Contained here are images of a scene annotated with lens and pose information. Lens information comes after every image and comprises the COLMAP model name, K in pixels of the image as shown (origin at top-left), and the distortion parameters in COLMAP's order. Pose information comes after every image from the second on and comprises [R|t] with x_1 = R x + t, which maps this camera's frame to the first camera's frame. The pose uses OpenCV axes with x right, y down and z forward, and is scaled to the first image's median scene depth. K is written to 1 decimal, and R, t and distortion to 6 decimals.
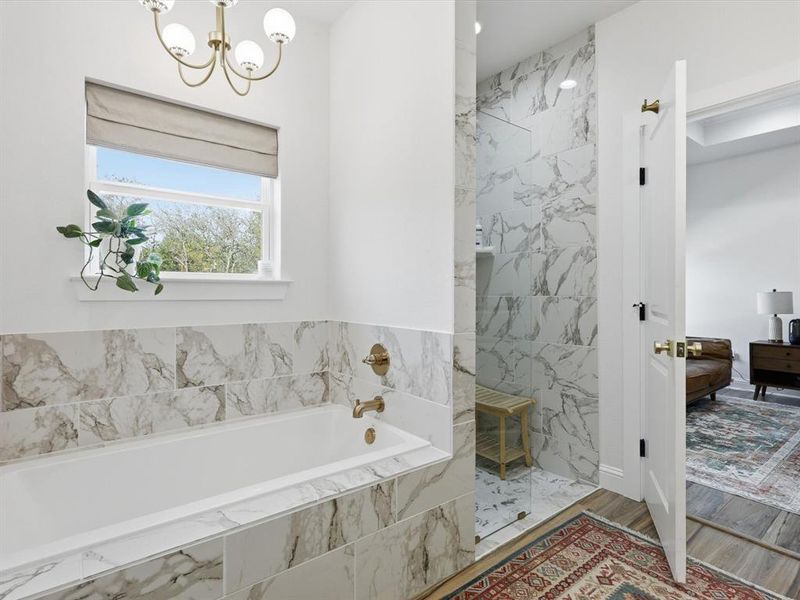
lens RADIAL K [[418.3, 0, 397.2], [0, 418.3, 290.0], [0, 0, 1]] dist [0.000672, 0.000678]
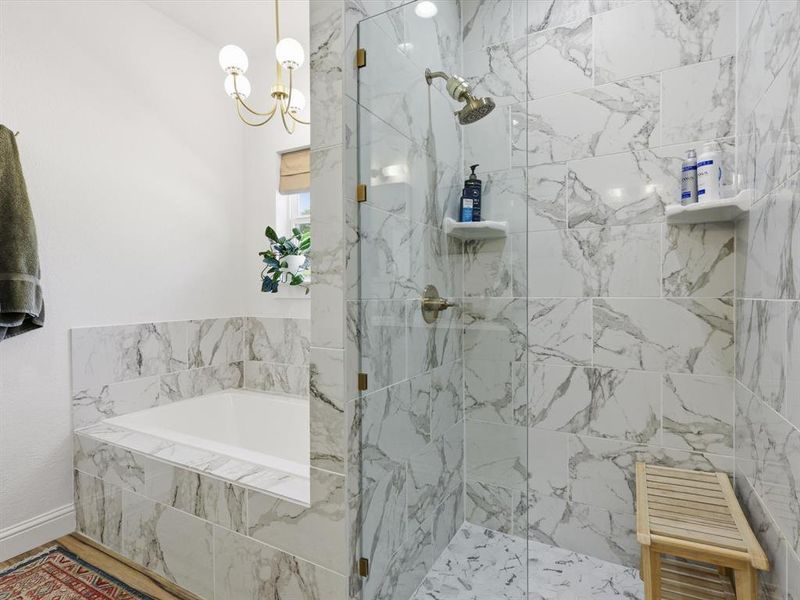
lens RADIAL K [[418.3, 0, 397.2], [0, 418.3, 296.3], [0, 0, 1]] dist [0.000672, 0.000678]
pose [[0.400959, 0.007365, -0.916066, 0.910785], [0.008819, 0.999890, 0.011899, 0.005072], [0.916054, -0.012850, 0.400850, 0.856035]]
